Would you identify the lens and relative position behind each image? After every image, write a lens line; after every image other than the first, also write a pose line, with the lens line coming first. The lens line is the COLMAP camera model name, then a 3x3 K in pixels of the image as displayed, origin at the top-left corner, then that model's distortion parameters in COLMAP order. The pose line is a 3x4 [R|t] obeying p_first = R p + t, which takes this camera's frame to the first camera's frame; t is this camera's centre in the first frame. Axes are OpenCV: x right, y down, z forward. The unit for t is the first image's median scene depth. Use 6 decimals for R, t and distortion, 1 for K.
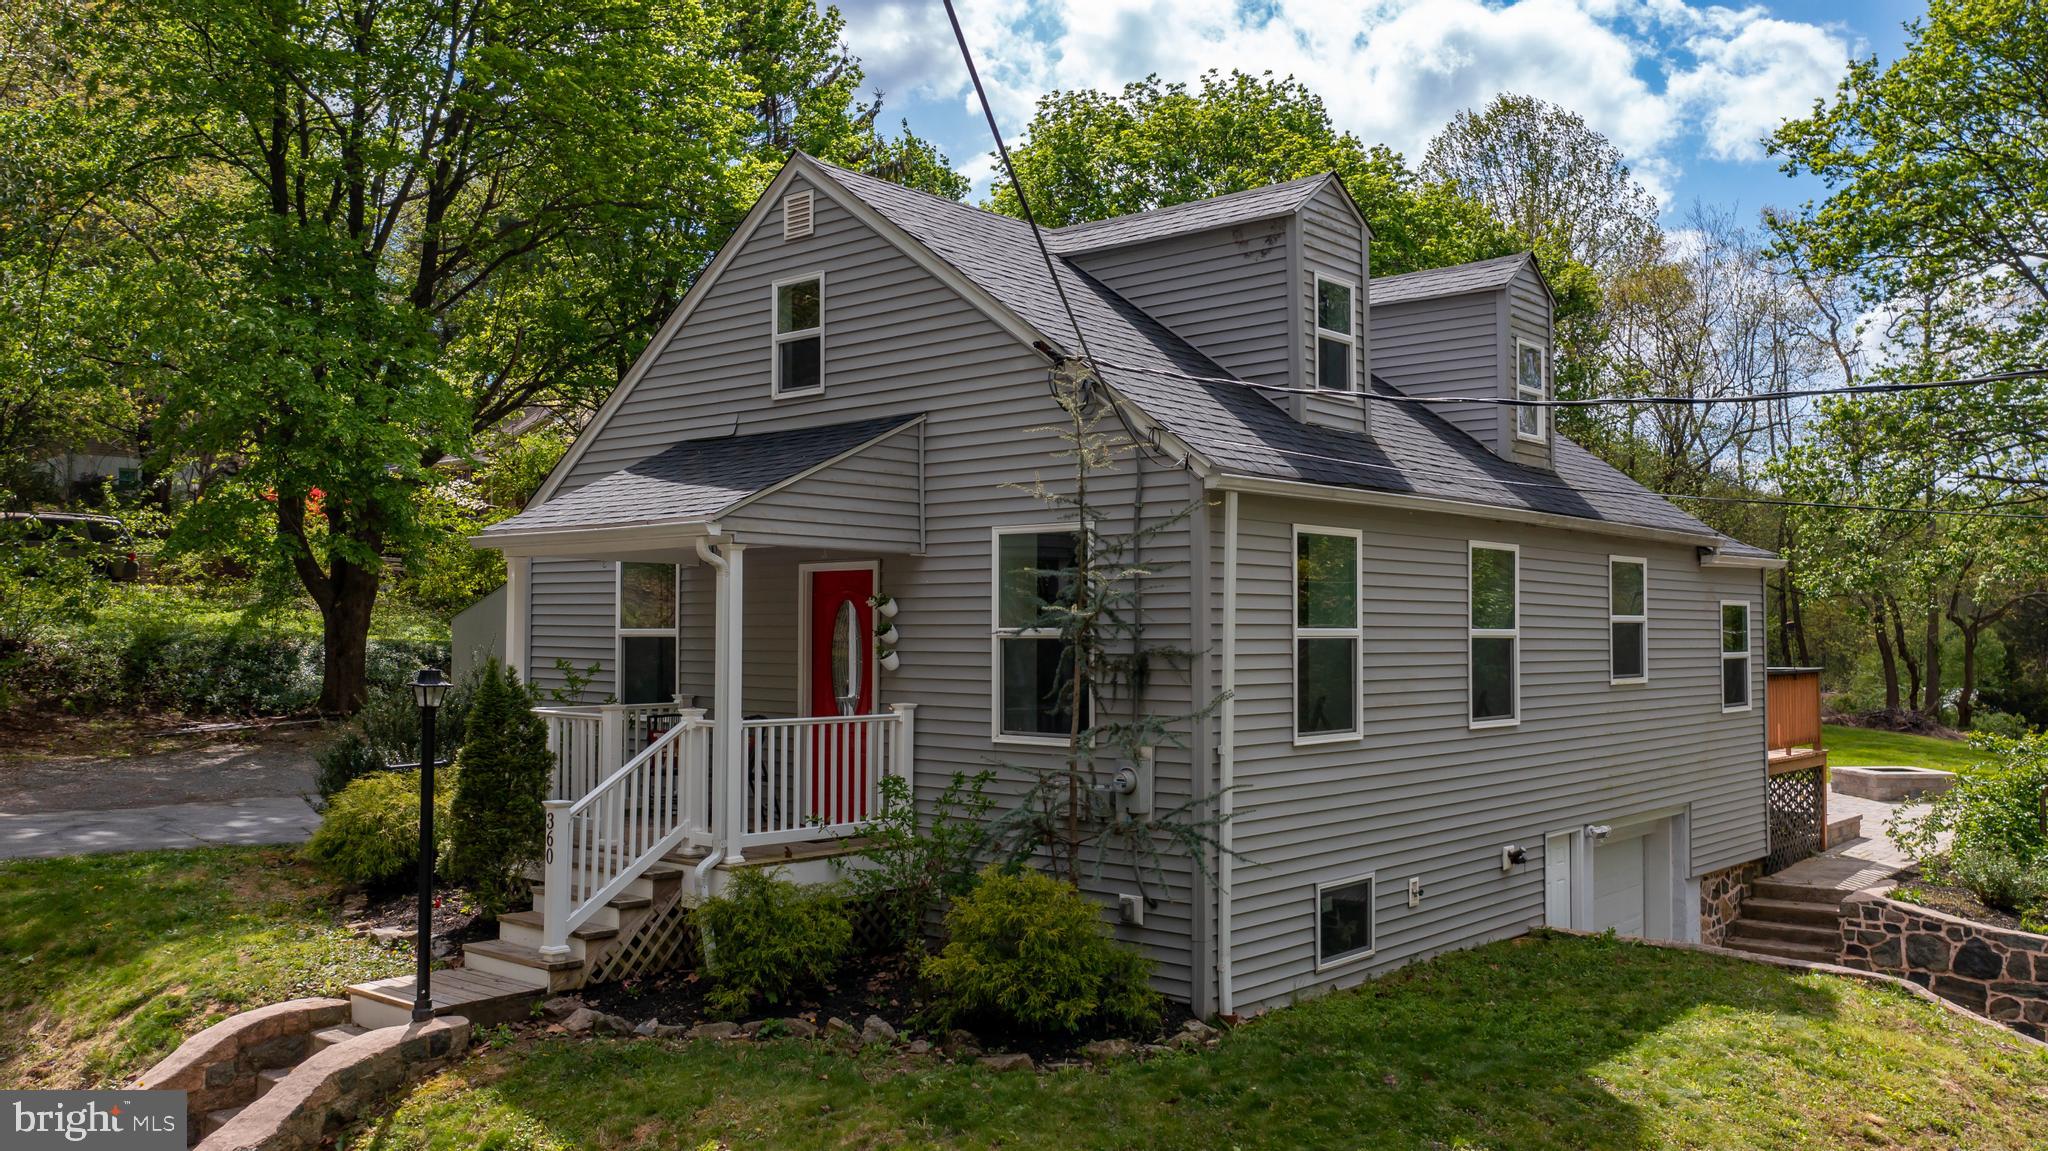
lens RADIAL K [[1620.6, 0, 1024.0], [0, 1620.6, 575.5], [0, 0, 1]] dist [0.000246, -0.000031]
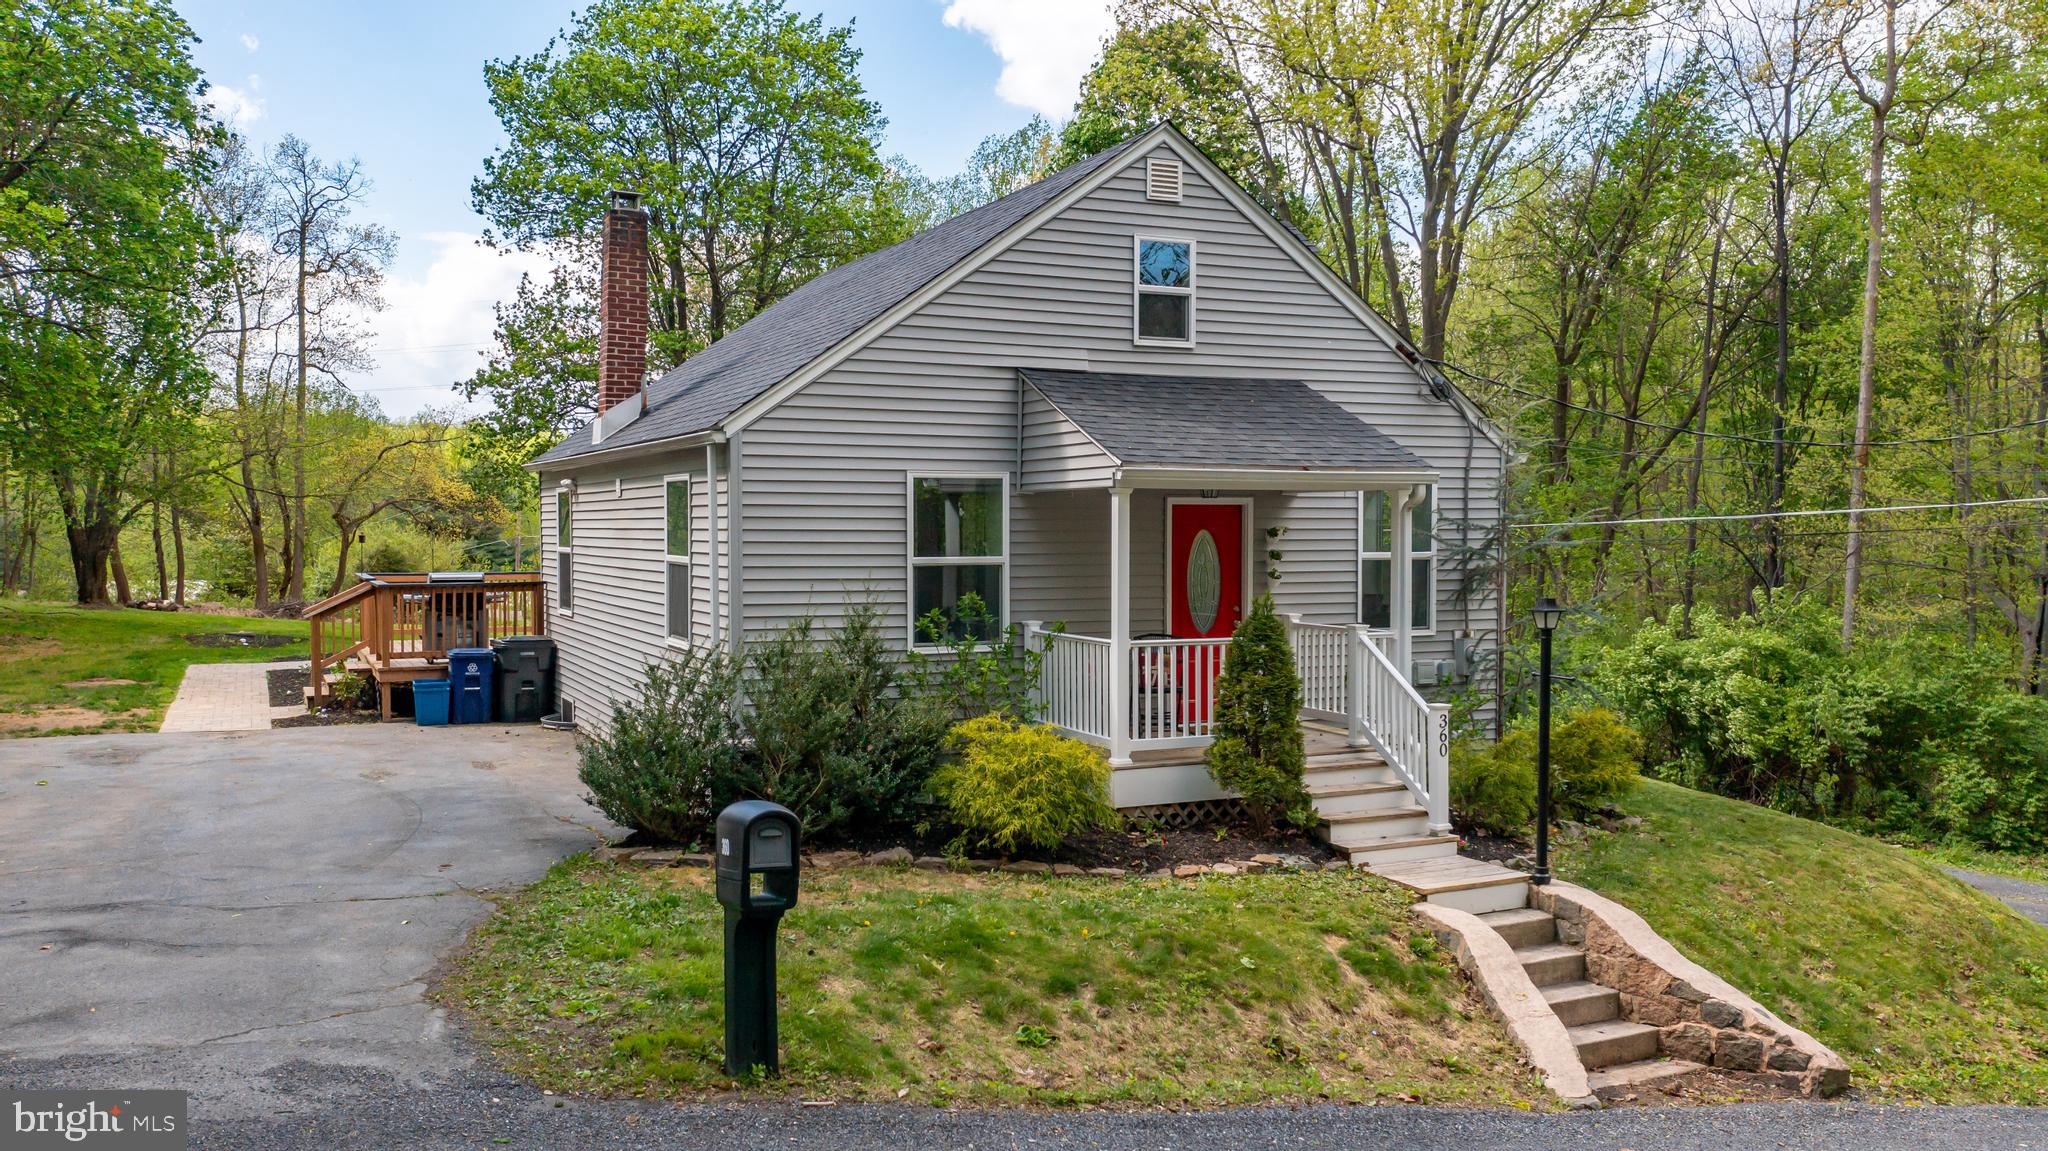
lens RADIAL K [[1620.6, 0, 1024.0], [0, 1620.6, 575.5], [0, 0, 1]] dist [0.000246, -0.000031]
pose [[0.391642, -0.028403, 0.919679, -1.207885], [-0.027504, 0.998715, 0.042556, 0.002008], [-0.919706, -0.041962, 0.390358, 0.651616]]
